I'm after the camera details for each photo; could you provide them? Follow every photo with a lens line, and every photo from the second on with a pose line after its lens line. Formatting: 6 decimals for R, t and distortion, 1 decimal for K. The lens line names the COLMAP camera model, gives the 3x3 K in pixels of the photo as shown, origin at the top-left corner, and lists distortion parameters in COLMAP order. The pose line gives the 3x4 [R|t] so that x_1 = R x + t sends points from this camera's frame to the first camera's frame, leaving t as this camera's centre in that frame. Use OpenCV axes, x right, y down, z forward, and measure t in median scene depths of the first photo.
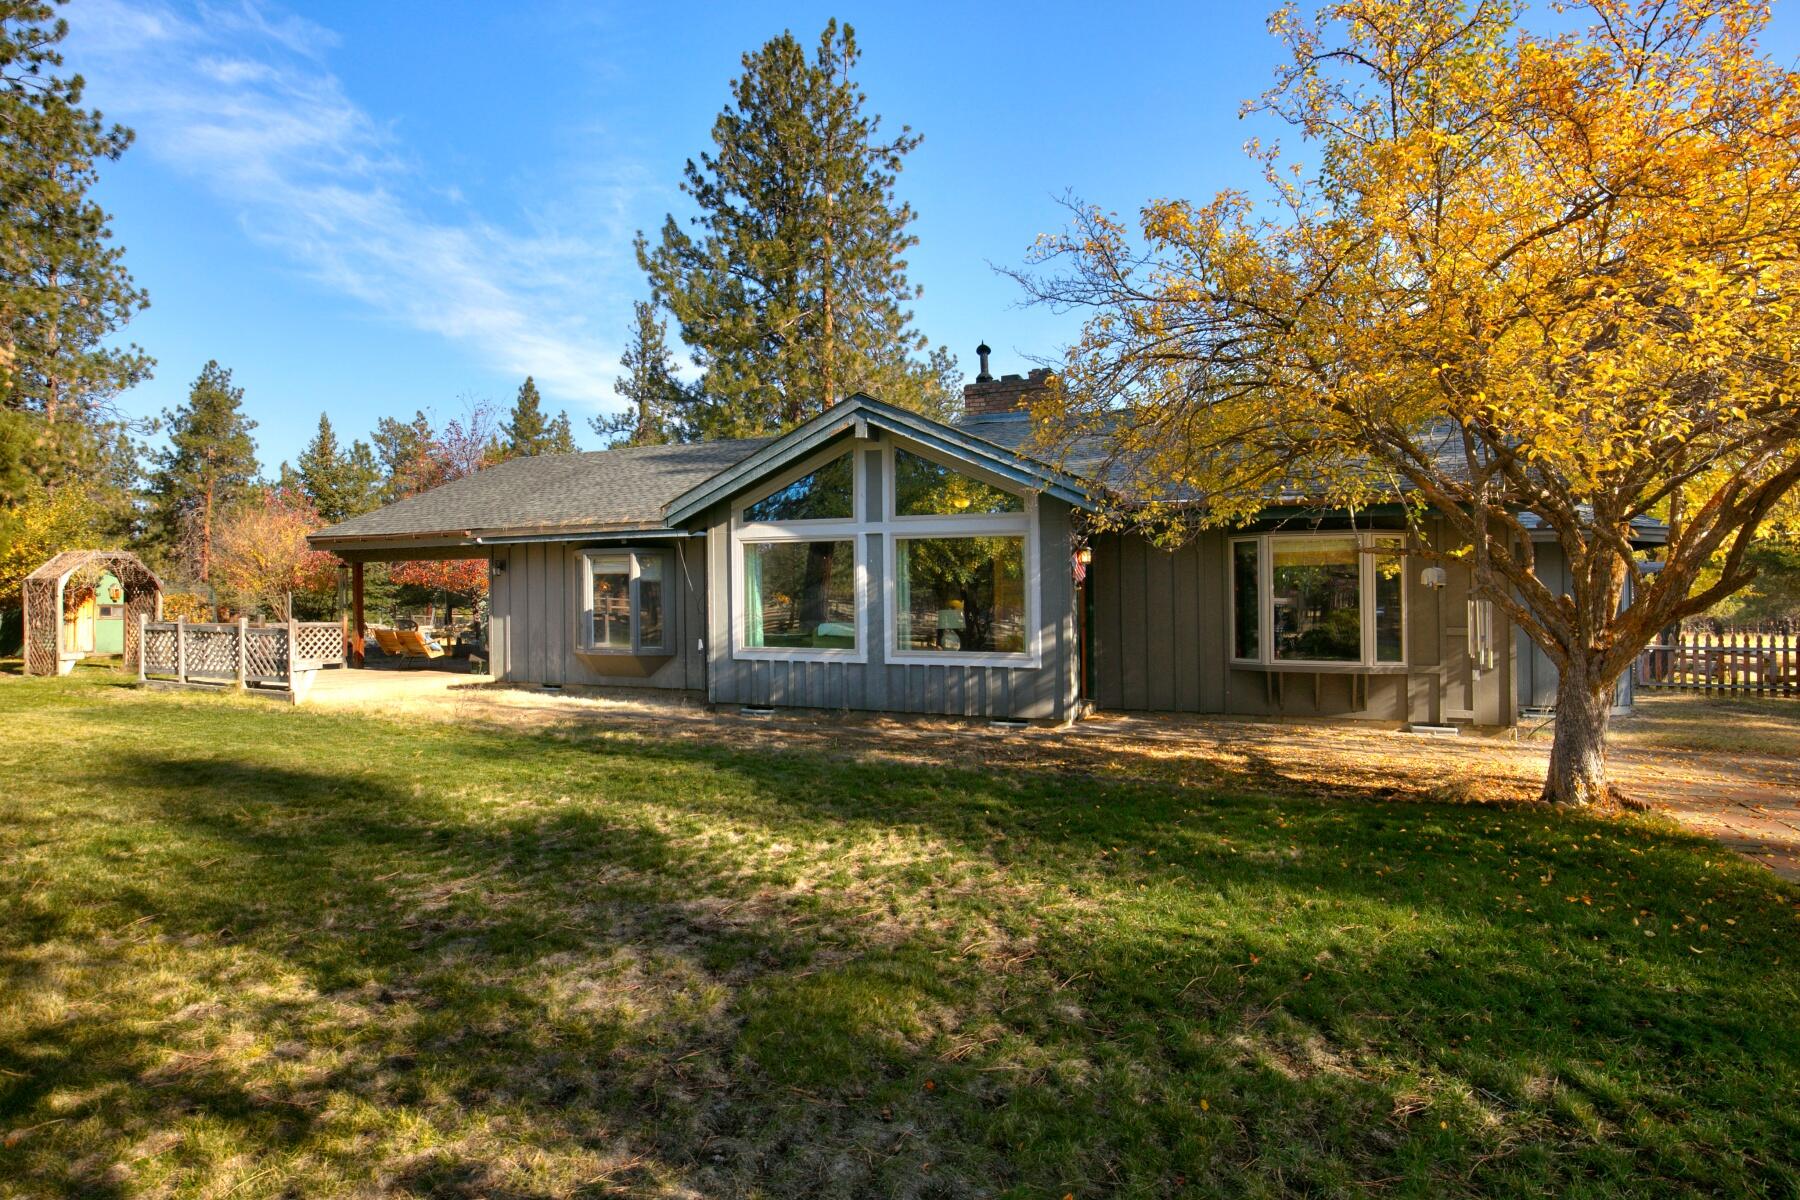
lens RADIAL K [[950.0, 0, 899.6], [0, 950.0, 604.5], [0, 0, 1]] dist [-0.006234, -0.000342]
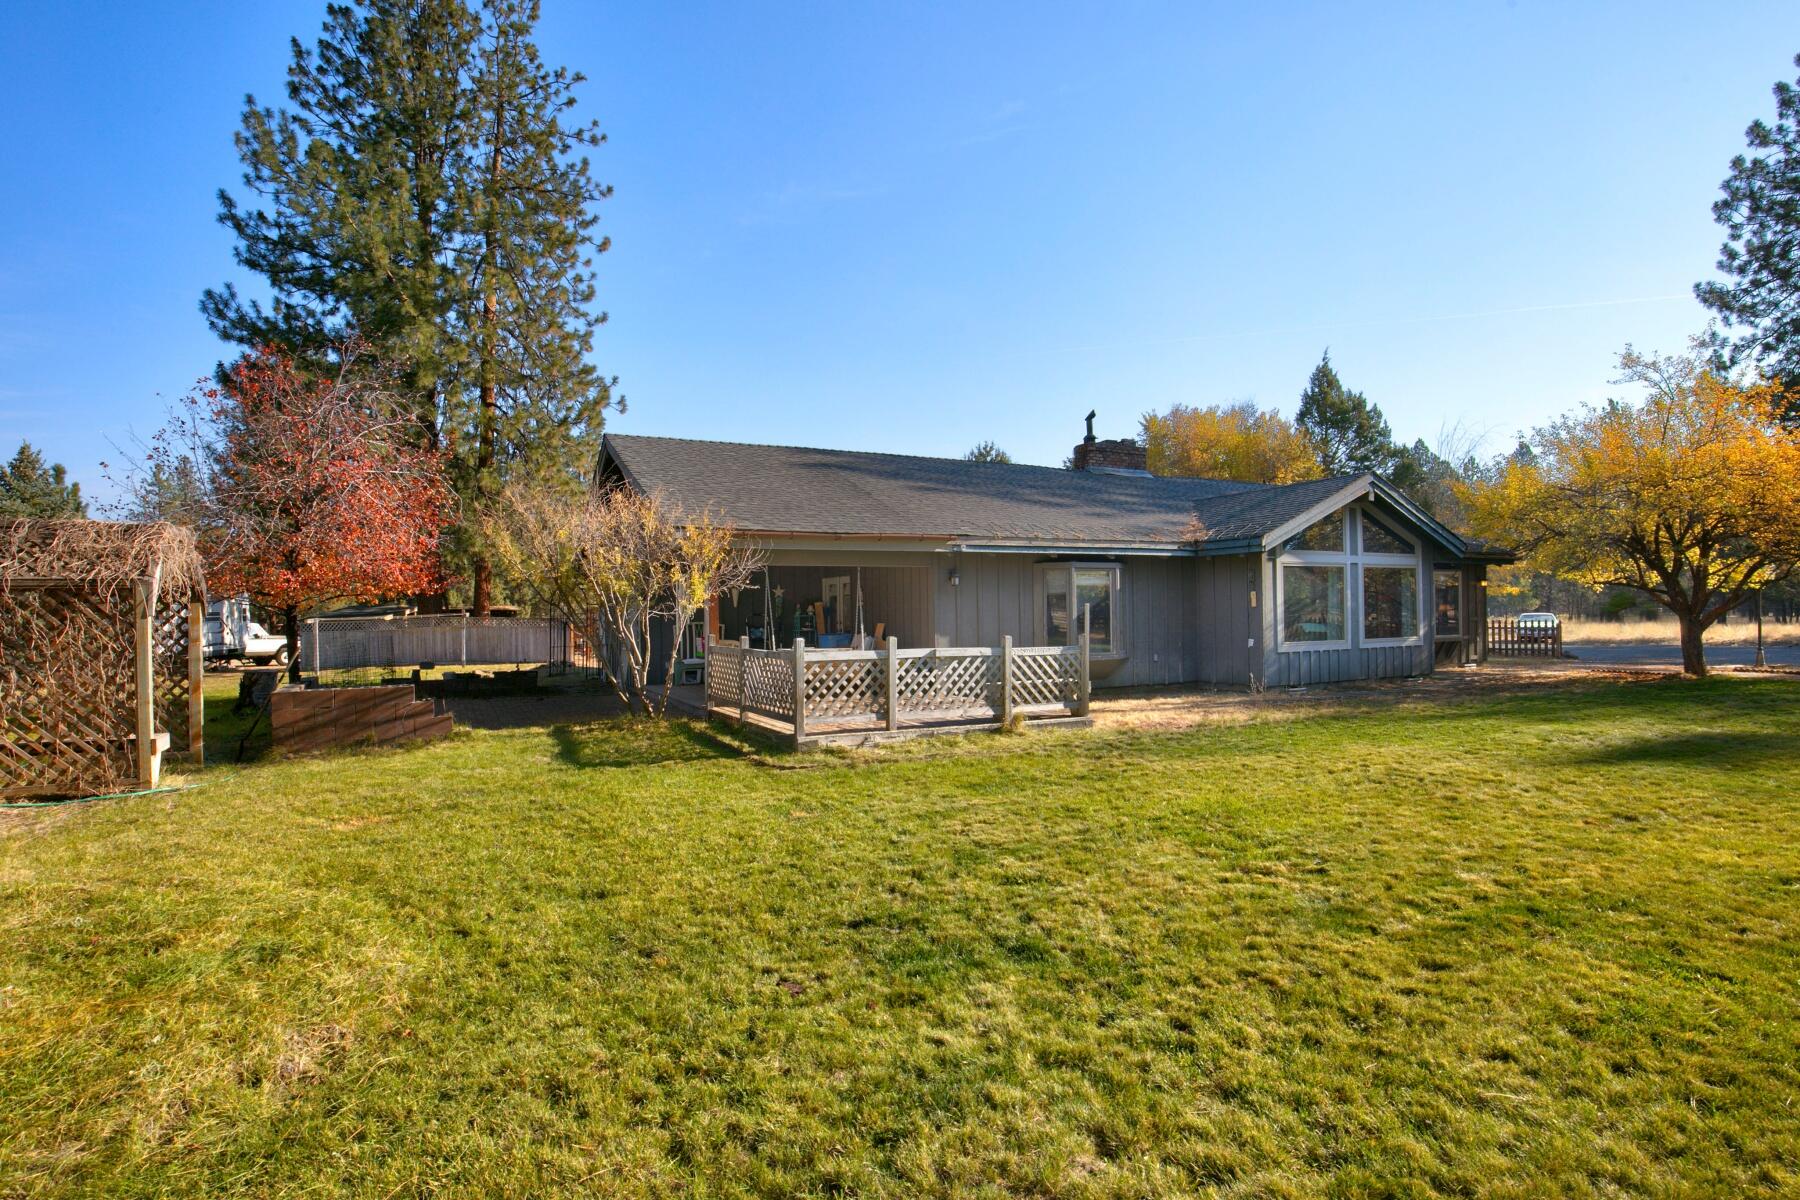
lens RADIAL K [[829.8, 0, 899.9], [0, 829.8, 598.8], [0, 0, 1]] dist [-0.003100, -0.000070]
pose [[0.664762, -0.005824, 0.747033, -1.487017], [0.005079, 0.999982, 0.003277, -0.025539], [-0.747038, 0.001616, 0.664779, 0.656103]]
